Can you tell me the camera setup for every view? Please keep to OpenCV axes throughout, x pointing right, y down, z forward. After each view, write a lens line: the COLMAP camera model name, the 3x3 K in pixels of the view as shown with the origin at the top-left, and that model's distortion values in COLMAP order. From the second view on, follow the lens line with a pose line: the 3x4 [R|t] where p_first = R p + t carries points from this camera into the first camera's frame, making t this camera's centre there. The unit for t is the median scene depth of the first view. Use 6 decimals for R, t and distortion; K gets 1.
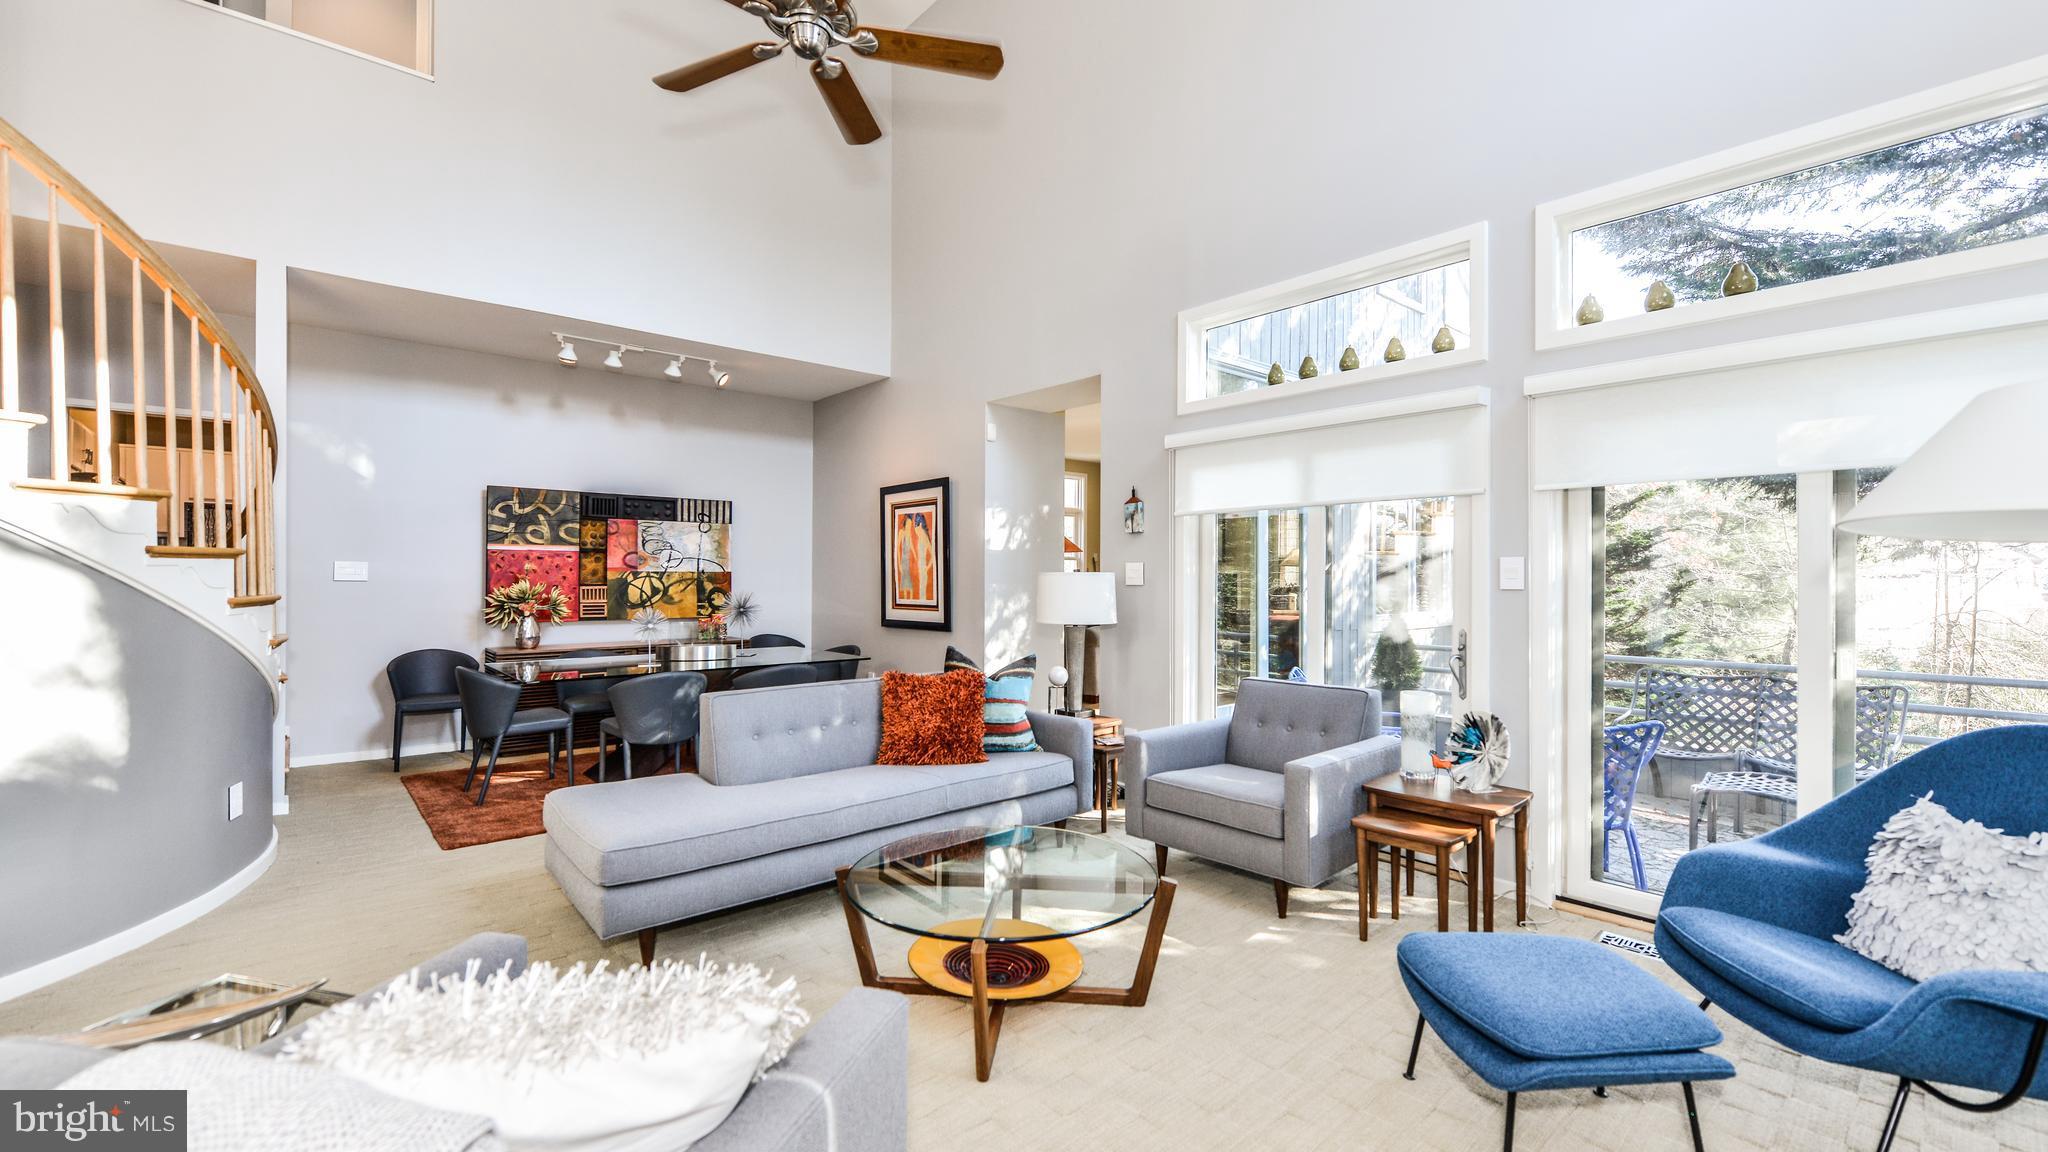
lens RADIAL K [[829.0, 0, 1020.8], [0, 829.0, 578.1], [0, 0, 1]] dist [0.001529, -0.003027]
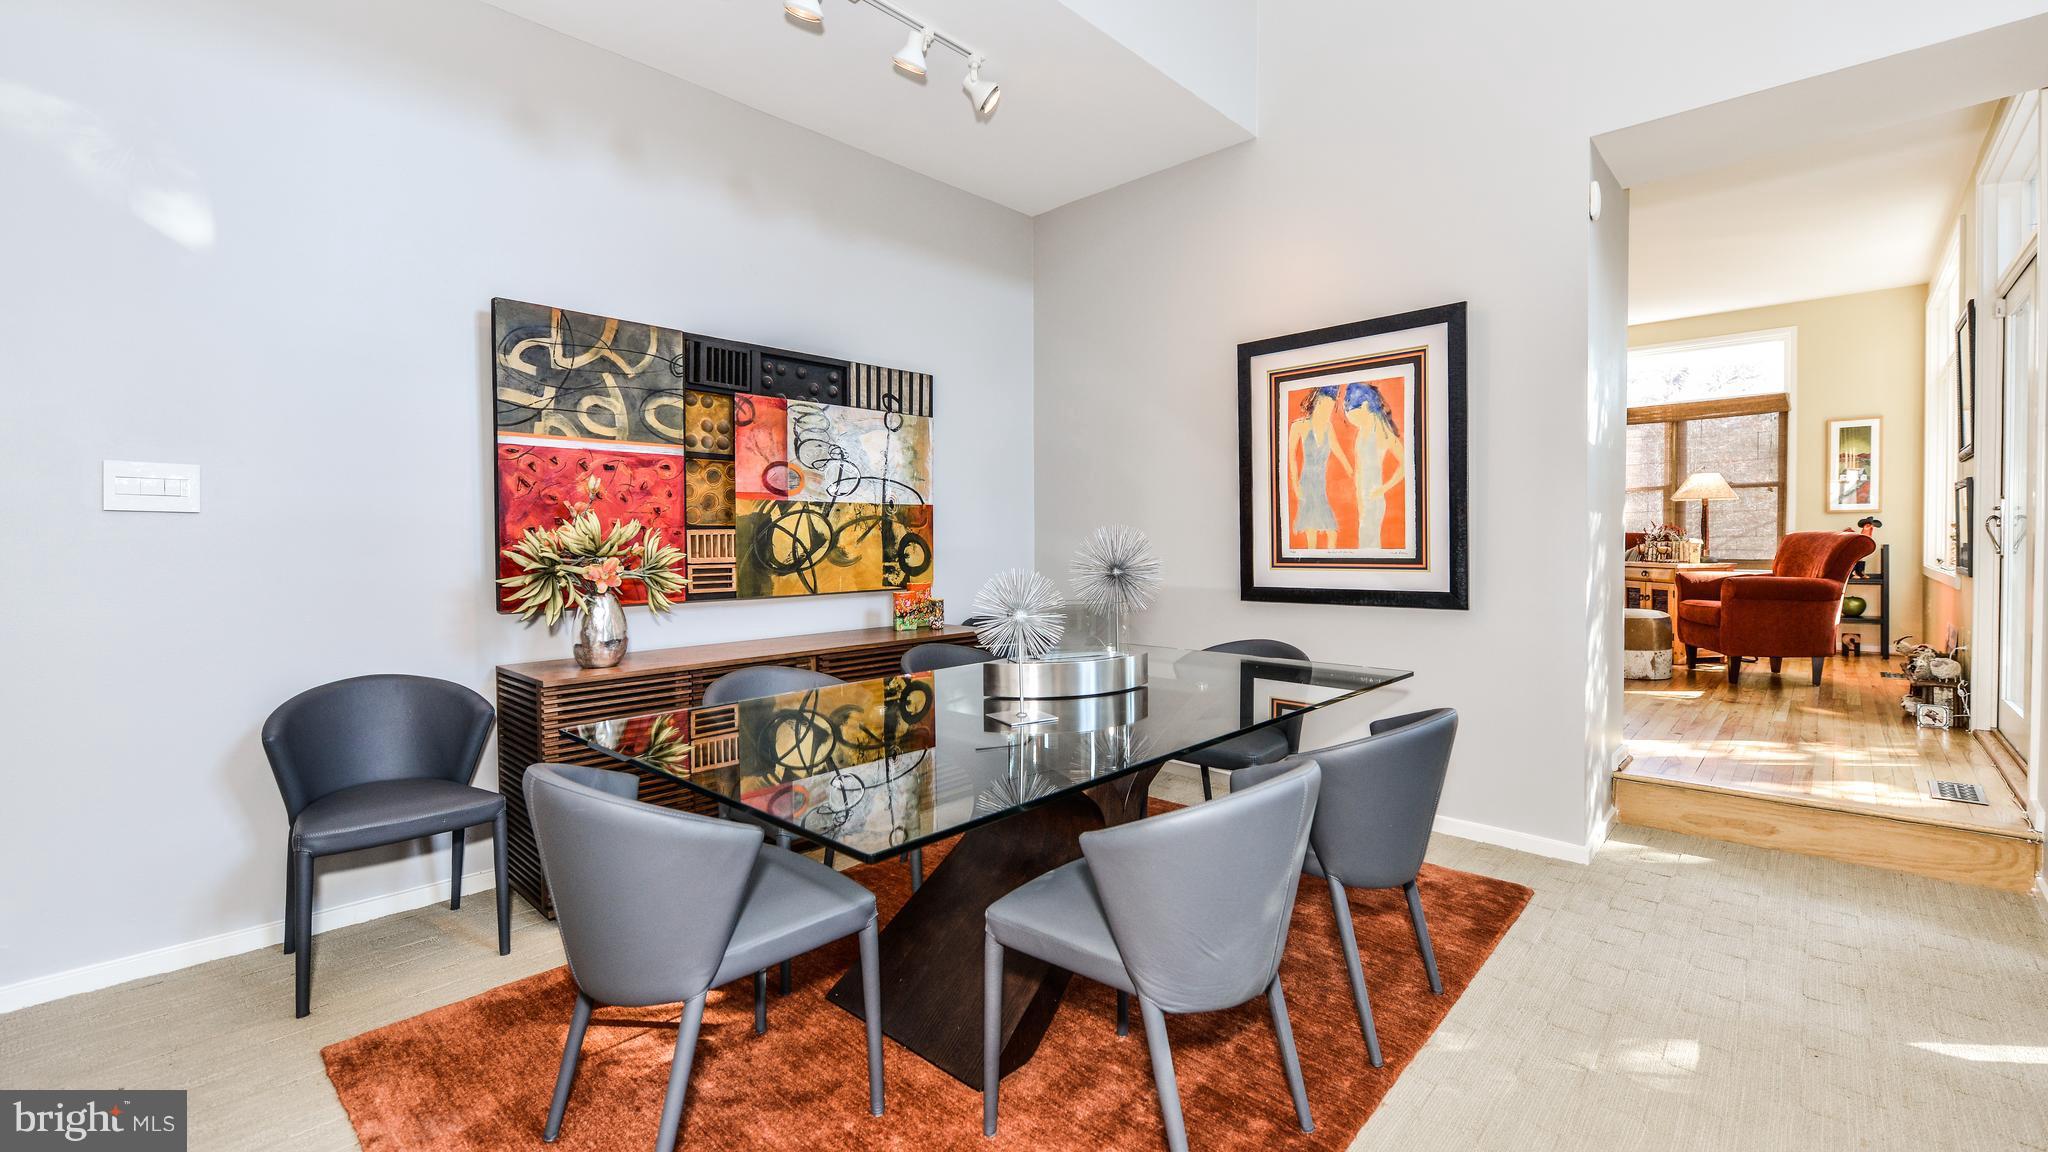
lens RADIAL K [[829.0, 0, 1025.6], [0, 829.0, 570.8], [0, 0, 1]] dist [0.001529, -0.003027]
pose [[0.992546, -0.015547, 0.120873, -0.393458], [0.011408, 0.999327, 0.034858, 0.019186], [-0.121333, -0.033219, 0.992056, 0.494297]]
